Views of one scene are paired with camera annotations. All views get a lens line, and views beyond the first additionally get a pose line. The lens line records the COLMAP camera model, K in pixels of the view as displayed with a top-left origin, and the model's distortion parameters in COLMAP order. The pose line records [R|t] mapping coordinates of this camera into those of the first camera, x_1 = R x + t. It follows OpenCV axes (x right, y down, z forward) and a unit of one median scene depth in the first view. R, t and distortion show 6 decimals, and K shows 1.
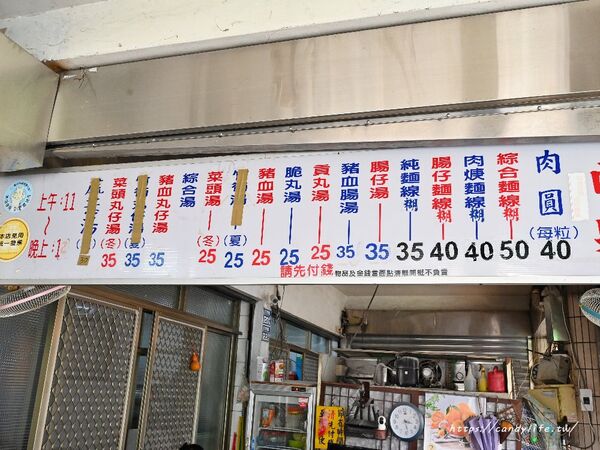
lens RADIAL K [[541.6, 0, 300.0], [0, 541.6, 225.0], [0, 0, 1]] dist [0.008516, 0.001312]
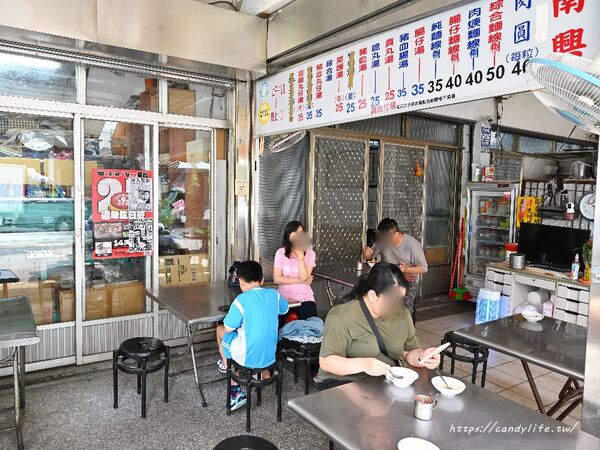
lens RADIAL K [[474.1, 0, 300.0], [0, 474.1, 225.0], [0, 0, 1]] dist [0.003258, 0.000083]
pose [[0.774883, 0.000534, -0.632105, 0.714458], [0.204803, 0.945844, 0.251862, 0.002331], [0.598007, -0.324620, 0.732809, -0.364368]]
